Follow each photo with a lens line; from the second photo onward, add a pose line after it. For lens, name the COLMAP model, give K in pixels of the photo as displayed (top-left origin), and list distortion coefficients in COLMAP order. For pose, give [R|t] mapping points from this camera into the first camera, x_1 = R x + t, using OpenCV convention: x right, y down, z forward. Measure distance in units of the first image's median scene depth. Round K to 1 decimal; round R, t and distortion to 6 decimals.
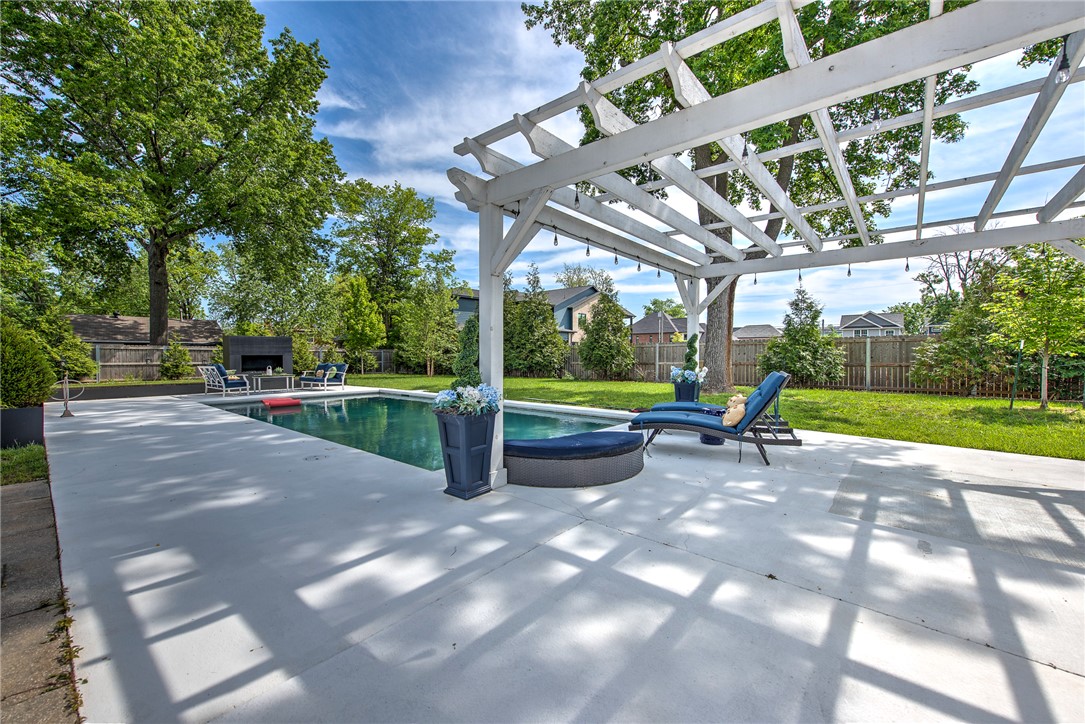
lens RADIAL K [[431.4, 0, 544.6], [0, 431.4, 363.1], [0, 0, 1]] dist [0.002237, -0.002284]
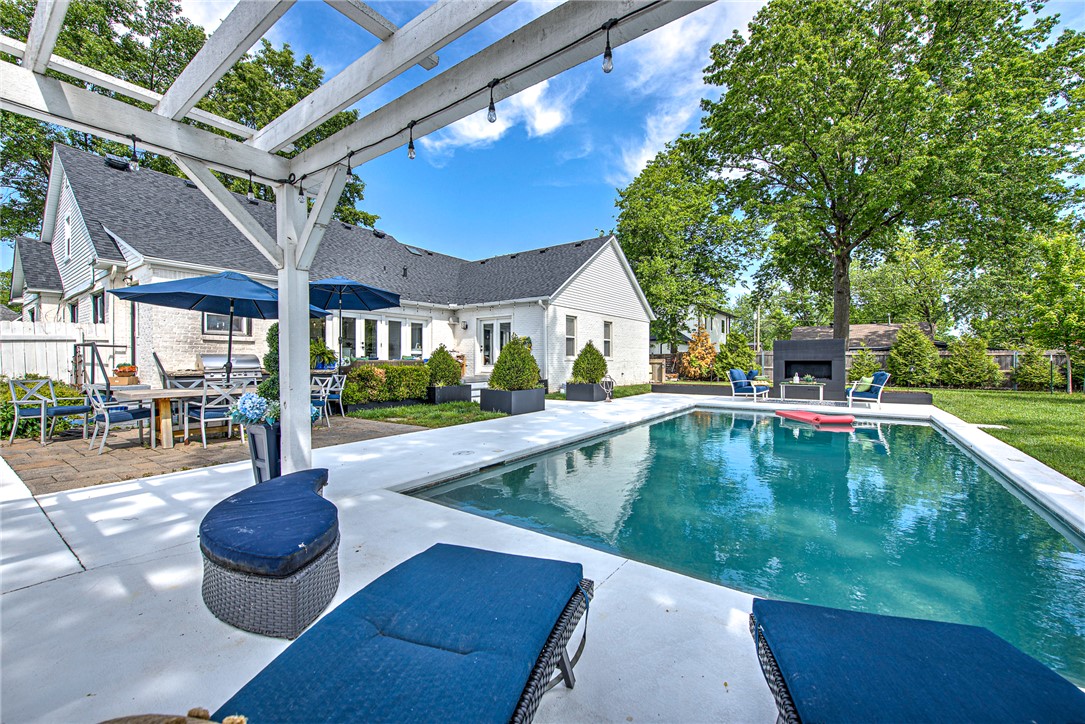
lens RADIAL K [[431.4, 0, 542.5], [0, 431.4, 362.8], [0, 0, 1]] dist [0.002237, -0.002284]
pose [[0.079045, 0.006554, -0.996849, 0.138786], [-0.018040, 0.999824, 0.005143, -0.005943], [0.996708, 0.017577, 0.079150, 0.256551]]
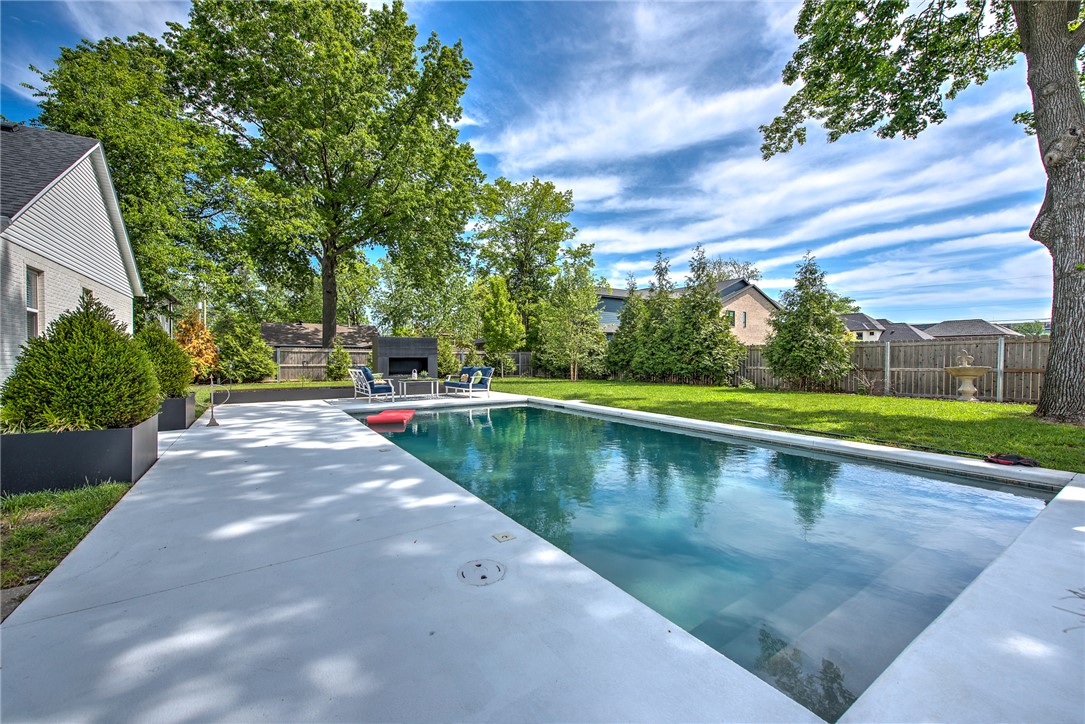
lens RADIAL K [[431.4, 0, 544.1], [0, 431.4, 363.3], [0, 0, 1]] dist [0.002237, -0.002284]
pose [[0.959658, 0.004734, -0.281130, -0.077094], [-0.006286, 0.999970, -0.004621, -0.002191], [0.281100, 0.006202, 0.959658, 0.130727]]
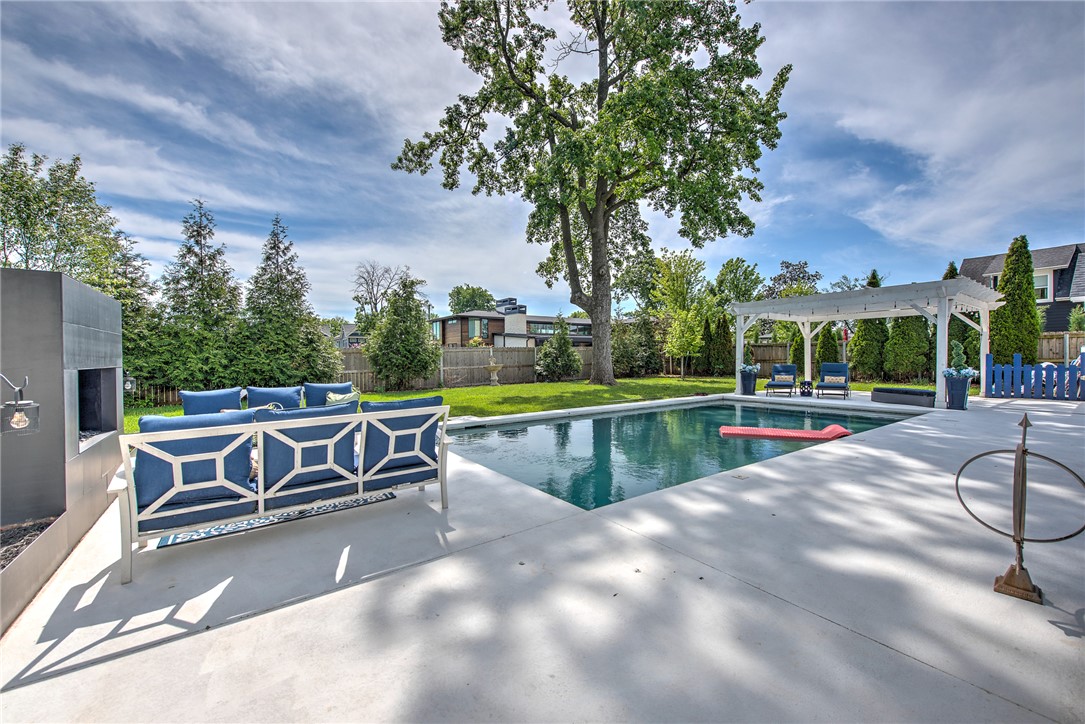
lens RADIAL K [[431.4, 0, 541.3], [0, 431.4, 370.4], [0, 0, 1]] dist [0.002237, -0.002284]
pose [[0.236541, -0.029887, 0.971162, -0.565987], [0.028188, 0.999317, 0.023888, -0.011469], [-0.971212, 0.021725, 0.237222, 0.485483]]
